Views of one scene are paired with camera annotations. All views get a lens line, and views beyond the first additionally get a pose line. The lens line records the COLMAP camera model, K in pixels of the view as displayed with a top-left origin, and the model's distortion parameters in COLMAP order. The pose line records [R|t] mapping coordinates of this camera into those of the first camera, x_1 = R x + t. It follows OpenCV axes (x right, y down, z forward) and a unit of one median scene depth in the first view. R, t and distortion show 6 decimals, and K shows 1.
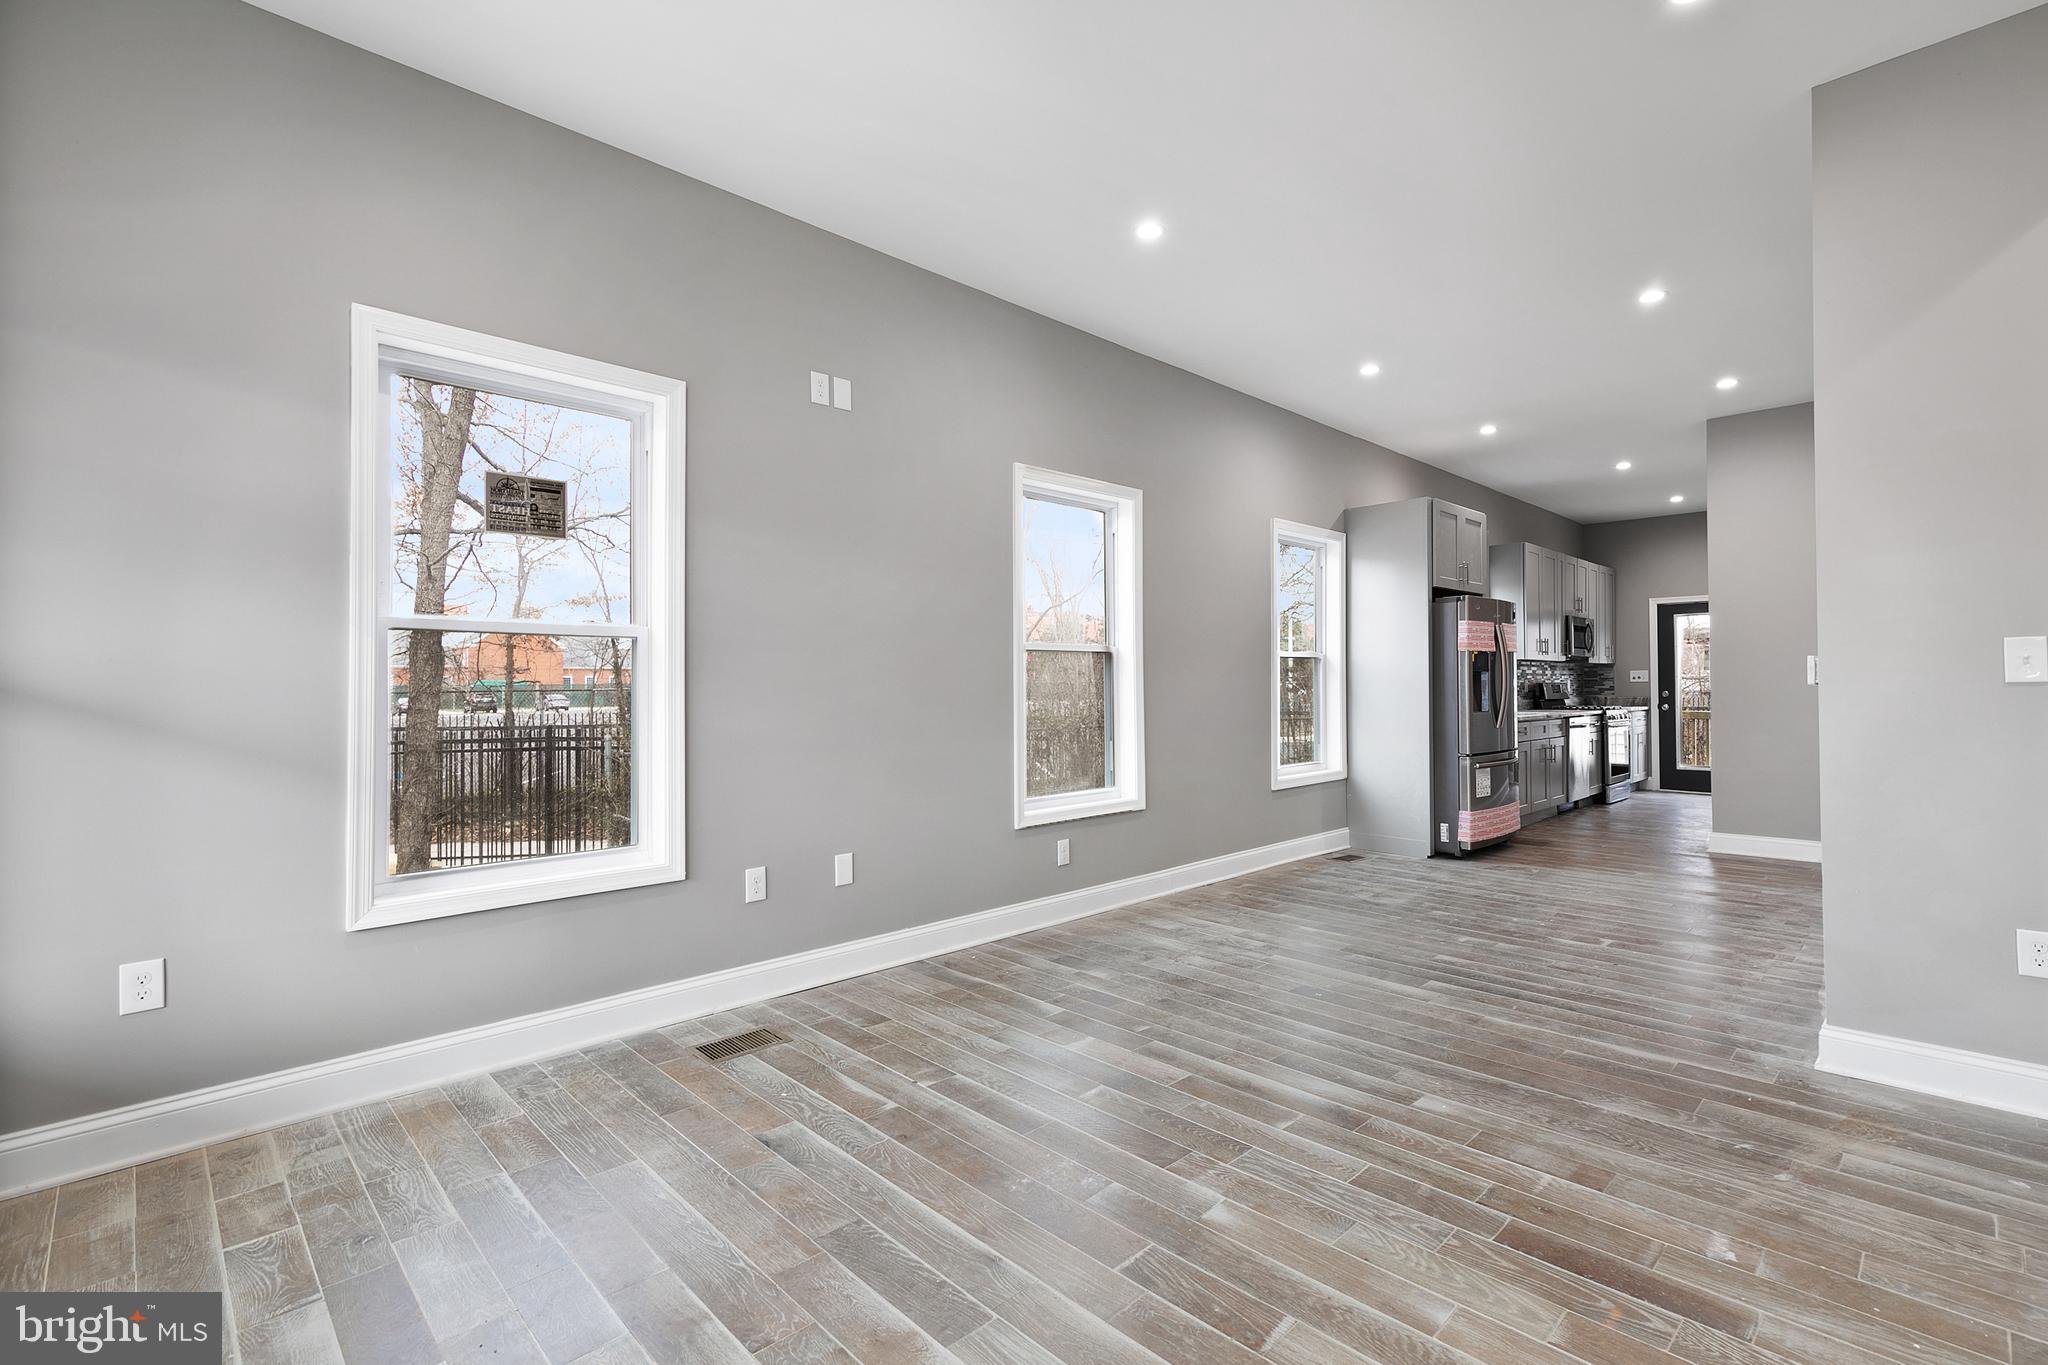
lens RADIAL K [[927.3, 0, 1037.8], [0, 927.3, 676.0], [0, 0, 1]] dist [0.005640, 0.000077]
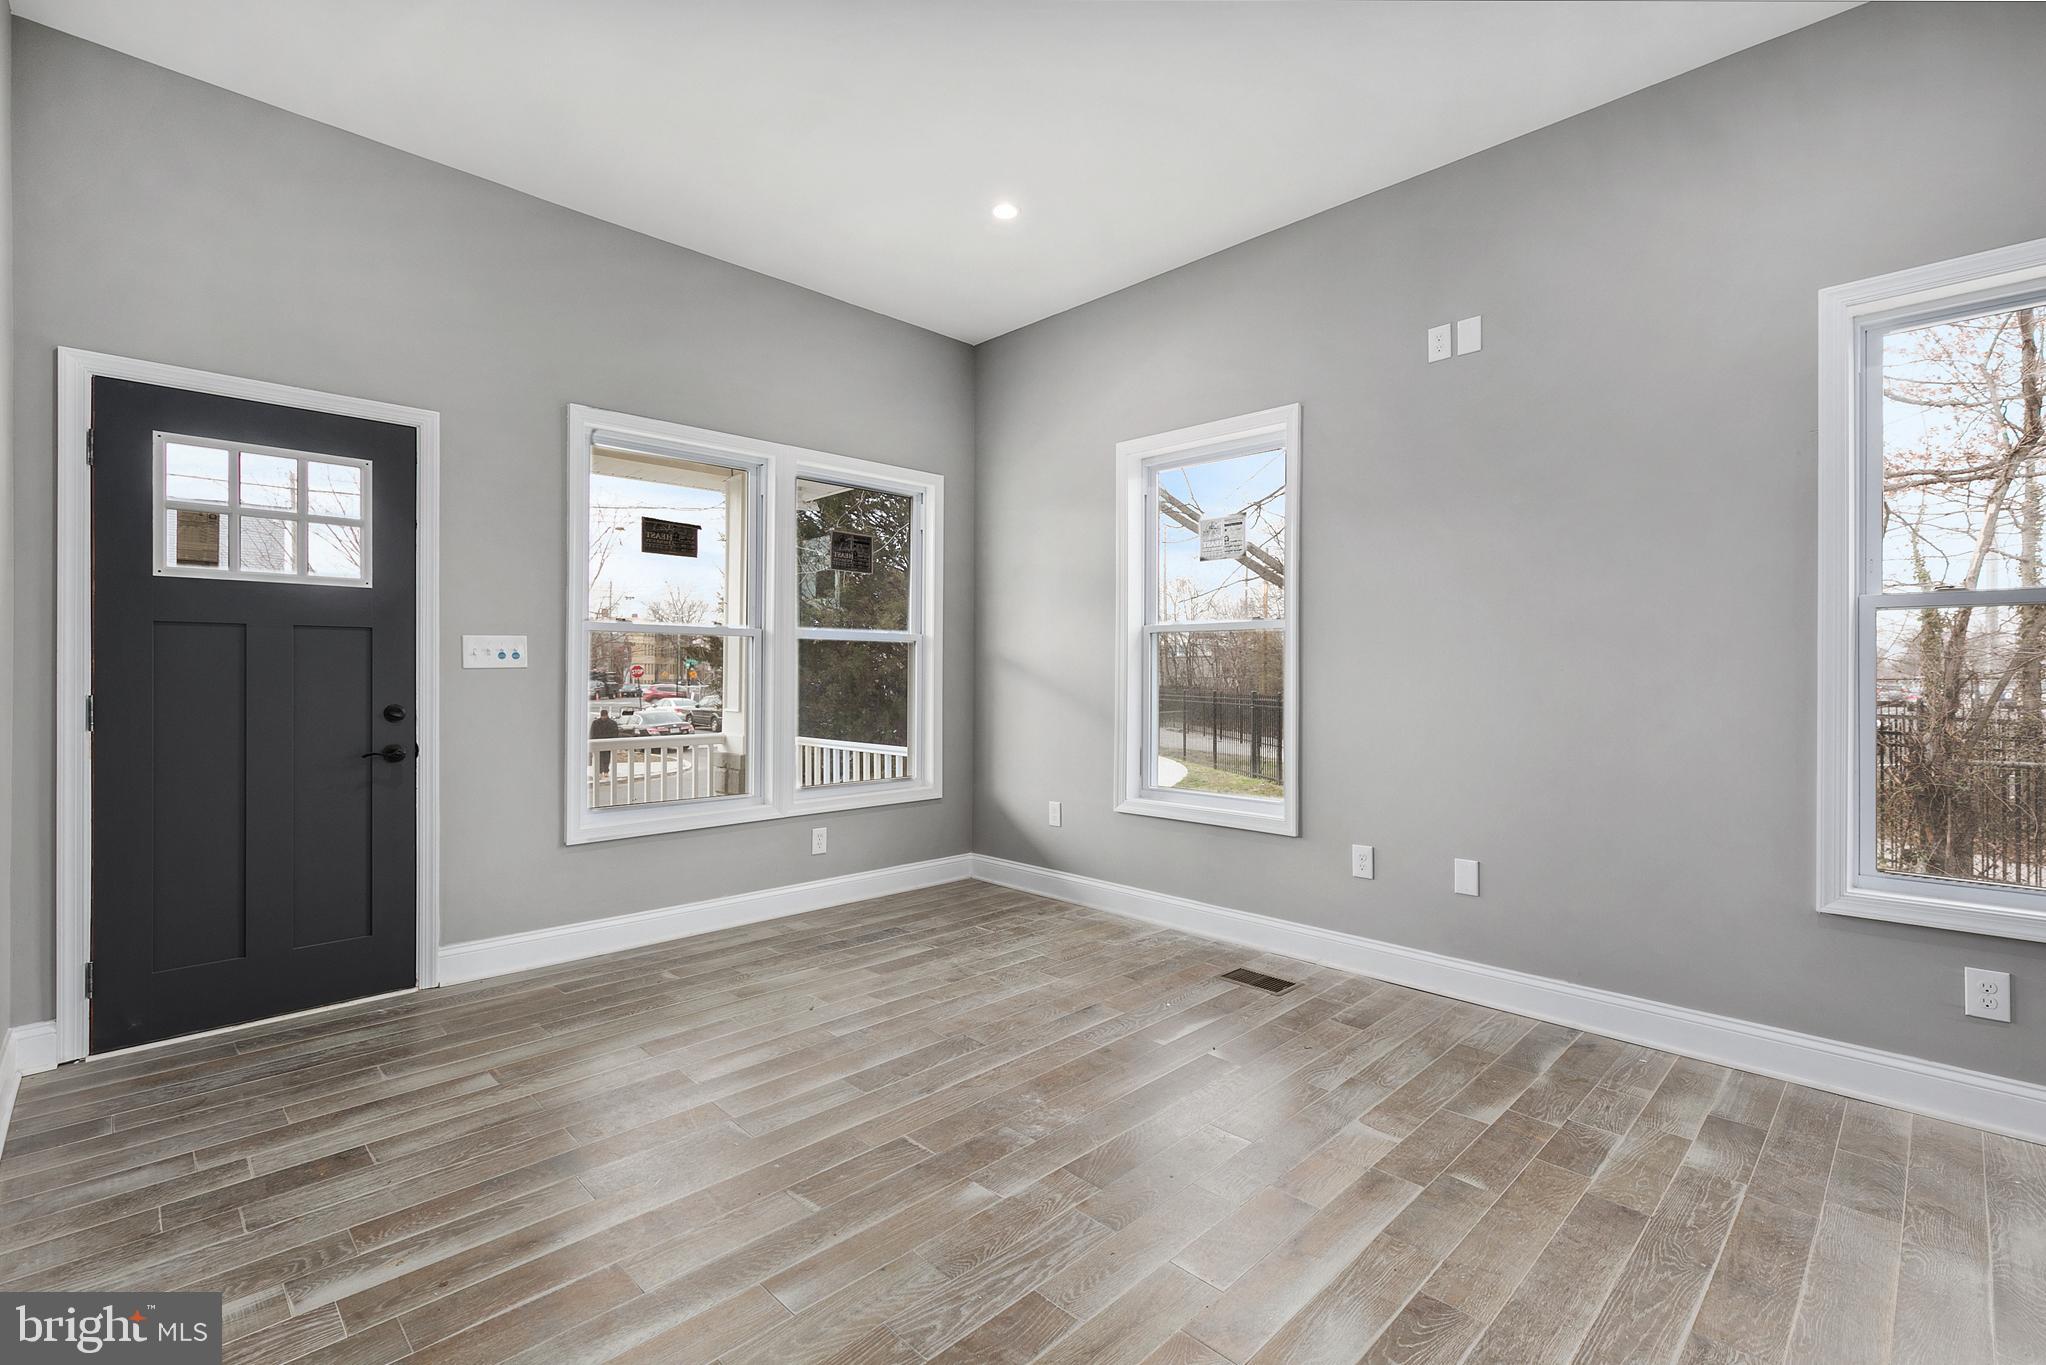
lens RADIAL K [[909.1, 0, 1042.4], [0, 909.1, 681.6], [0, 0, 1]] dist [0.002745, 0.000170]
pose [[0.013183, 0.012913, -0.999830, 0.677971], [0.008630, 0.999878, 0.013027, 0.008027], [0.999876, -0.008800, 0.013070, 0.613532]]
